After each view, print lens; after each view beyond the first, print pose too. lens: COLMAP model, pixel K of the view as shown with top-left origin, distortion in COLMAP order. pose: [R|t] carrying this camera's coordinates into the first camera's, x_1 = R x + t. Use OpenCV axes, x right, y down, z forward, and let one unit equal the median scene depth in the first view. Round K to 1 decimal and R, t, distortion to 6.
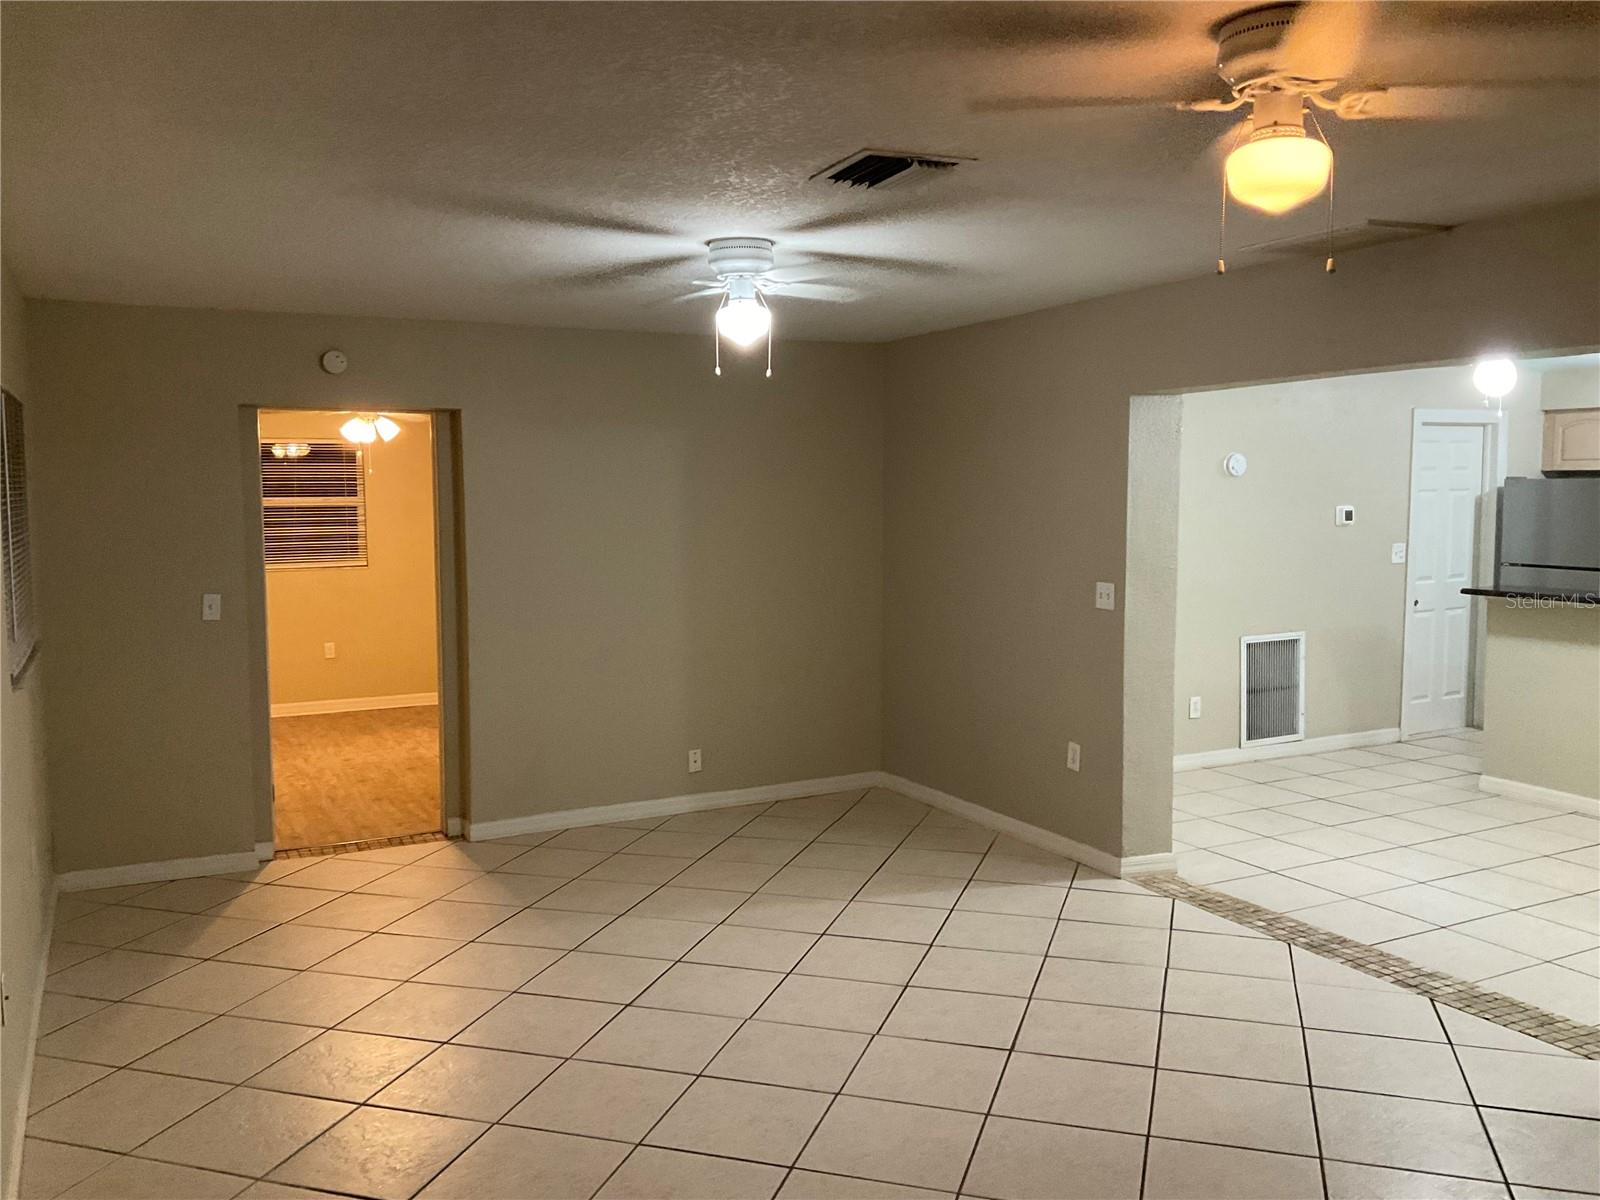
lens RADIAL K [[1343.3, 0, 785.1], [0, 1343.3, 611.6], [0, 0, 1]] dist [0.063070, -0.067364]
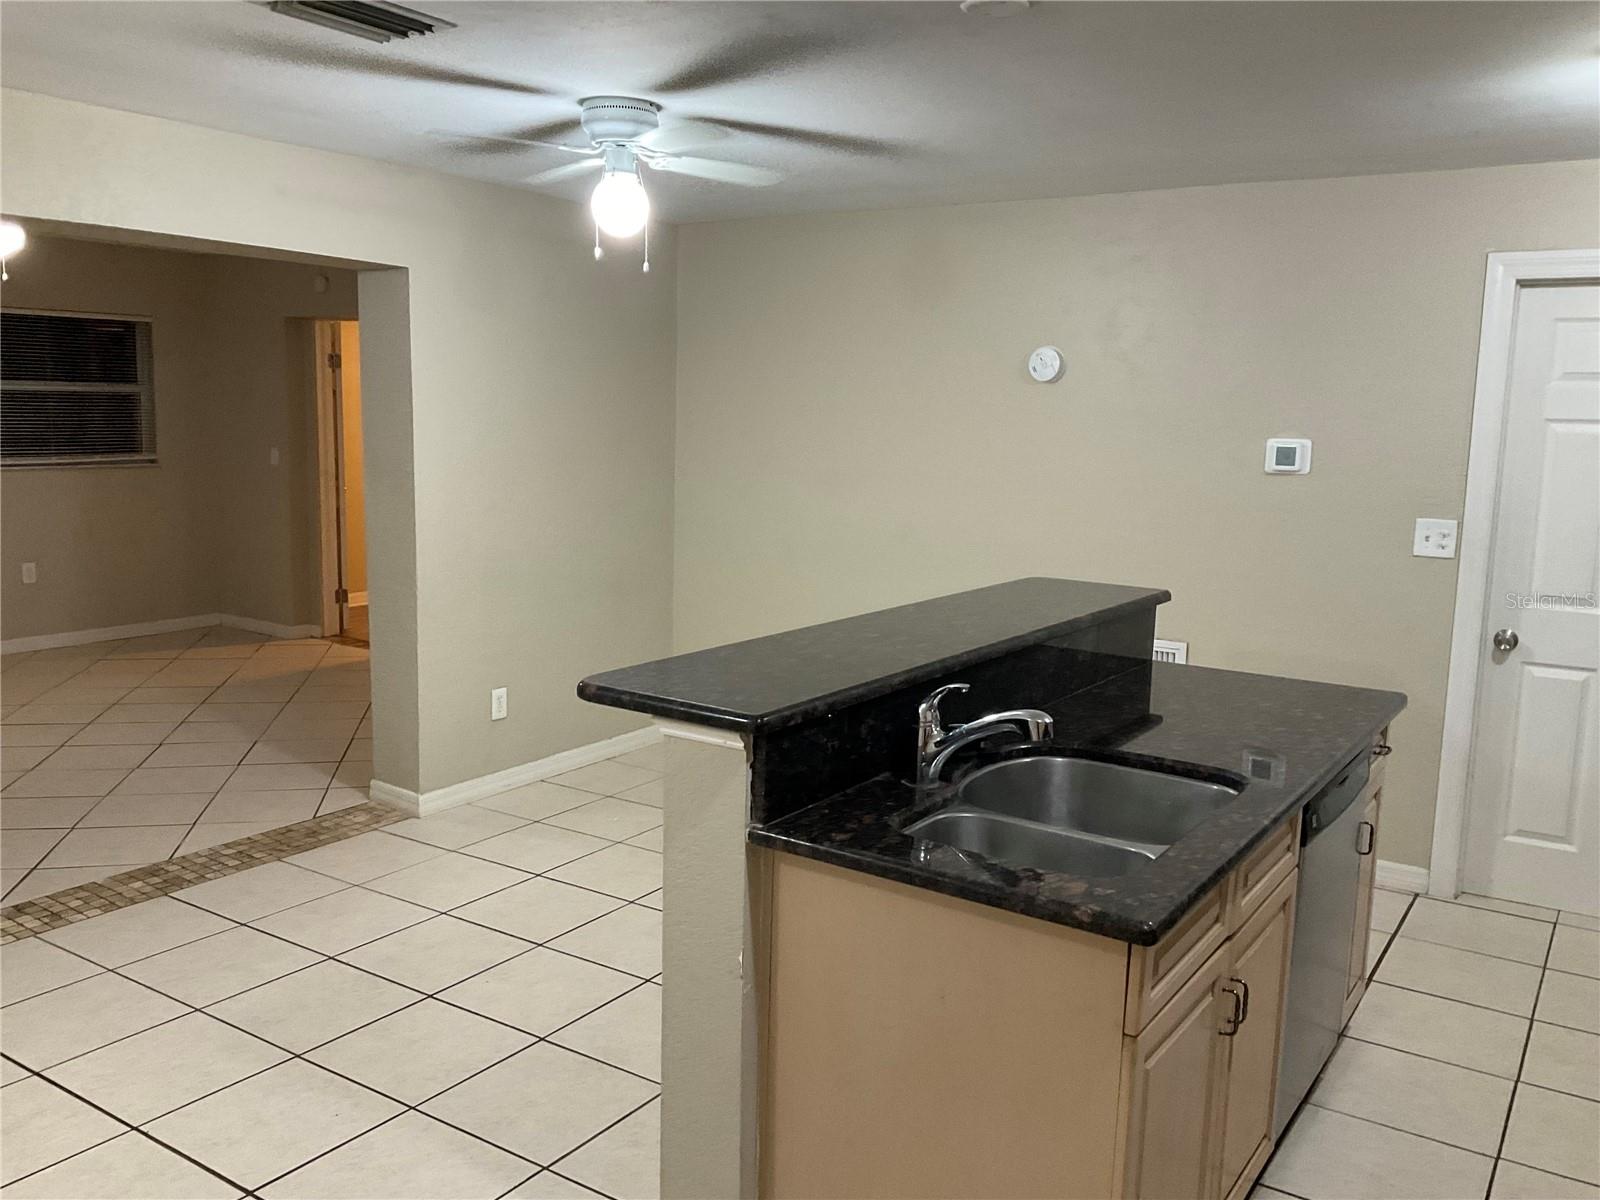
lens RADIAL K [[1343.3, 0, 794.2], [0, 1343.3, 607.9], [0, 0, 1]] dist [0.063070, -0.067364]
pose [[0.476377, 0.158075, -0.864914, 0.816995], [-0.107422, 0.986800, 0.121185, -0.055120], [0.872654, 0.035181, 0.487070, 0.548673]]
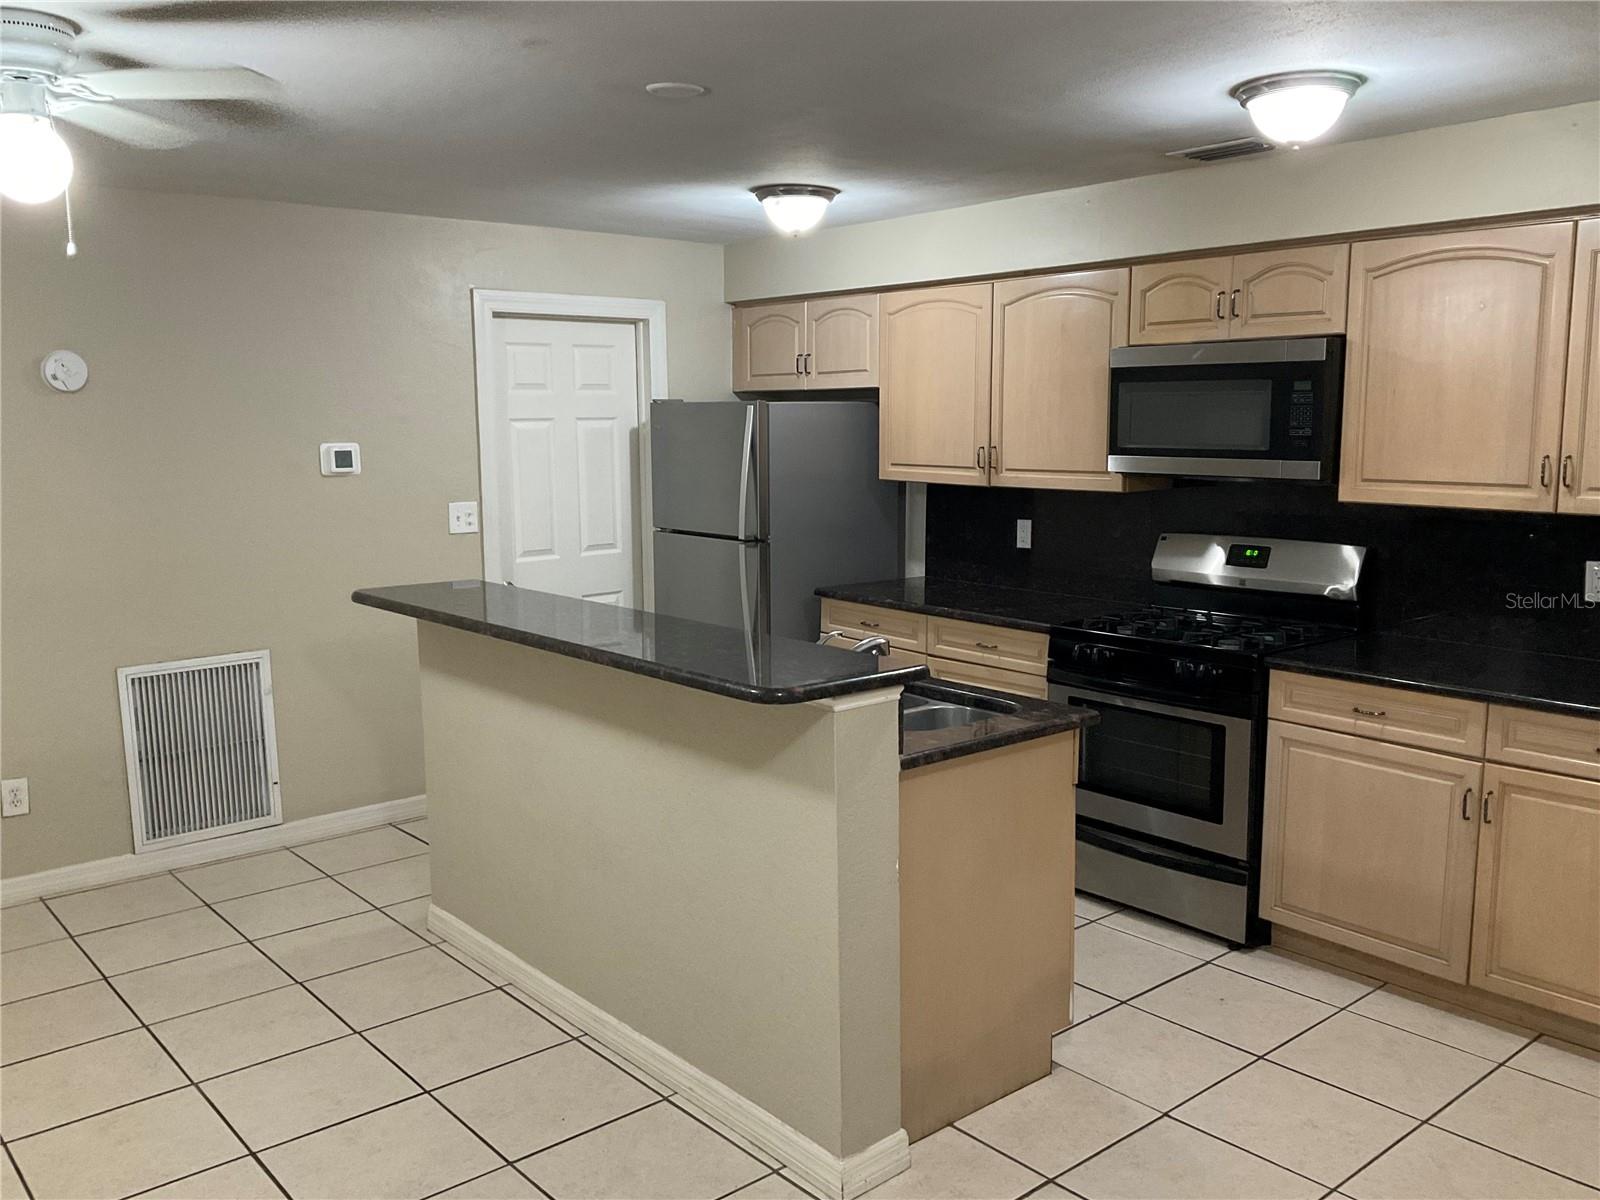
lens RADIAL K [[1343.3, 0, 811.8], [0, 1343.3, 609.6], [0, 0, 1]] dist [0.063070, -0.067364]
pose [[0.975385, -0.028062, 0.218718, 0.487499], [0.015499, 0.998141, 0.058943, -0.035724], [-0.219965, -0.054102, 0.974006, 0.349265]]
